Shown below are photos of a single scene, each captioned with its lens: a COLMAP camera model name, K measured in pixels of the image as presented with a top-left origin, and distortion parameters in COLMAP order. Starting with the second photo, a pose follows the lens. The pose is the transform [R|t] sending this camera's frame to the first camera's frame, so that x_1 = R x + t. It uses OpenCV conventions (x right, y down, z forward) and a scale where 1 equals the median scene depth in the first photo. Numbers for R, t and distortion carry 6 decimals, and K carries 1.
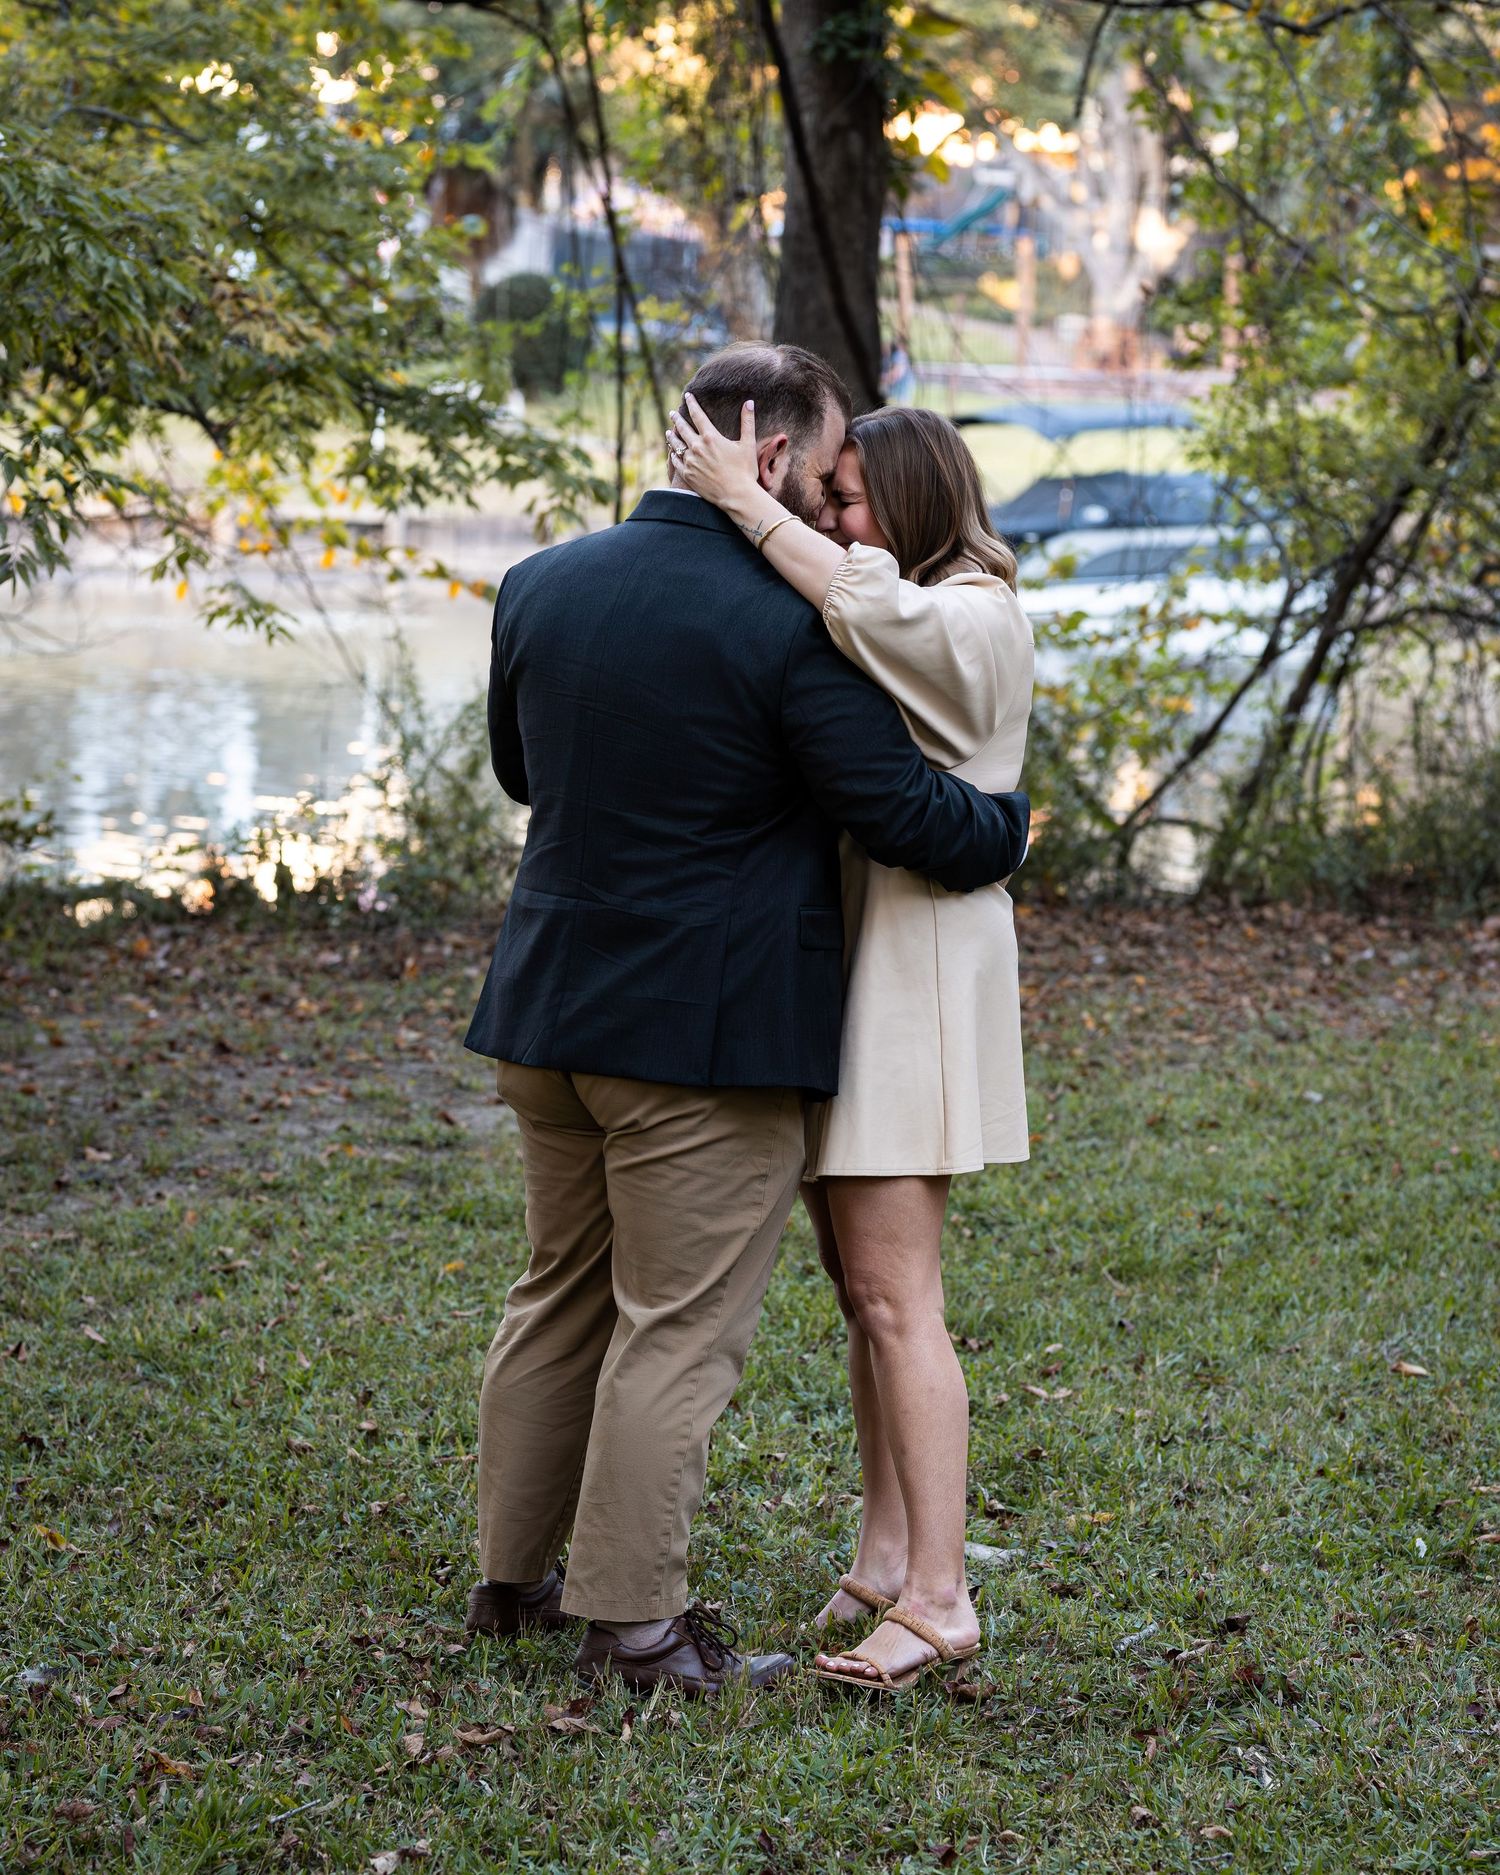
lens RADIAL K [[10083.1, 0, 749.8], [0, 10083.1, 943.1], [0, 0, 1]] dist [0.976942, 0.000000]
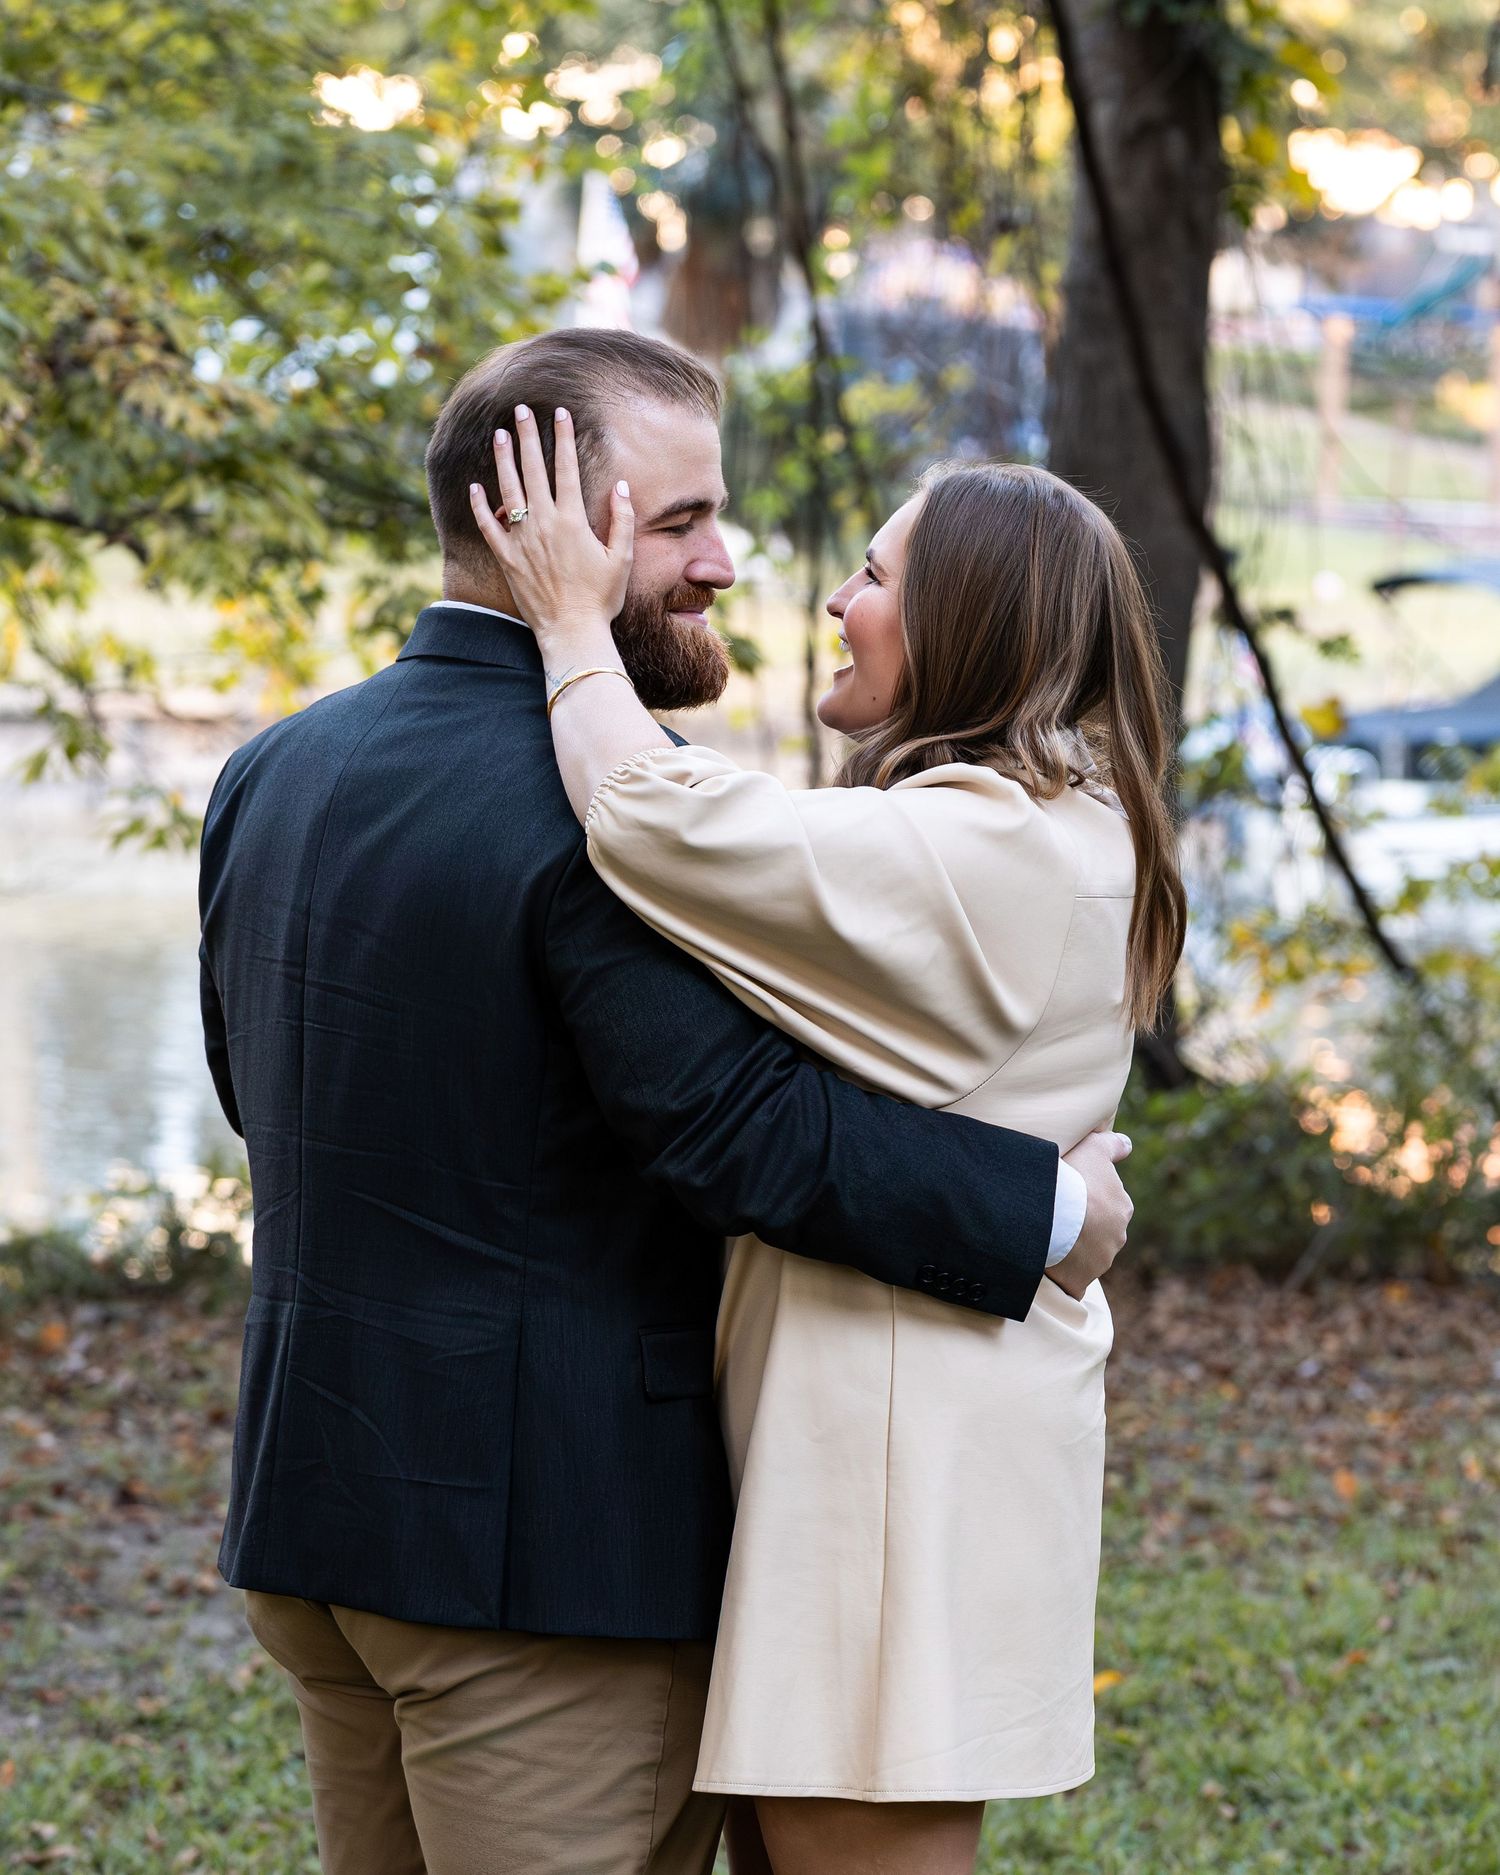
lens RADIAL K [[10083.1, 0, 747.1], [0, 10083.1, 928.7], [0, 0, 1]] dist [0.976942, 0.000000]
pose [[0.995280, 0.005753, -0.096871, 0.051147], [-0.008924, 0.999437, -0.032331, -0.005452], [0.096631, 0.033043, 0.994772, 0.350906]]
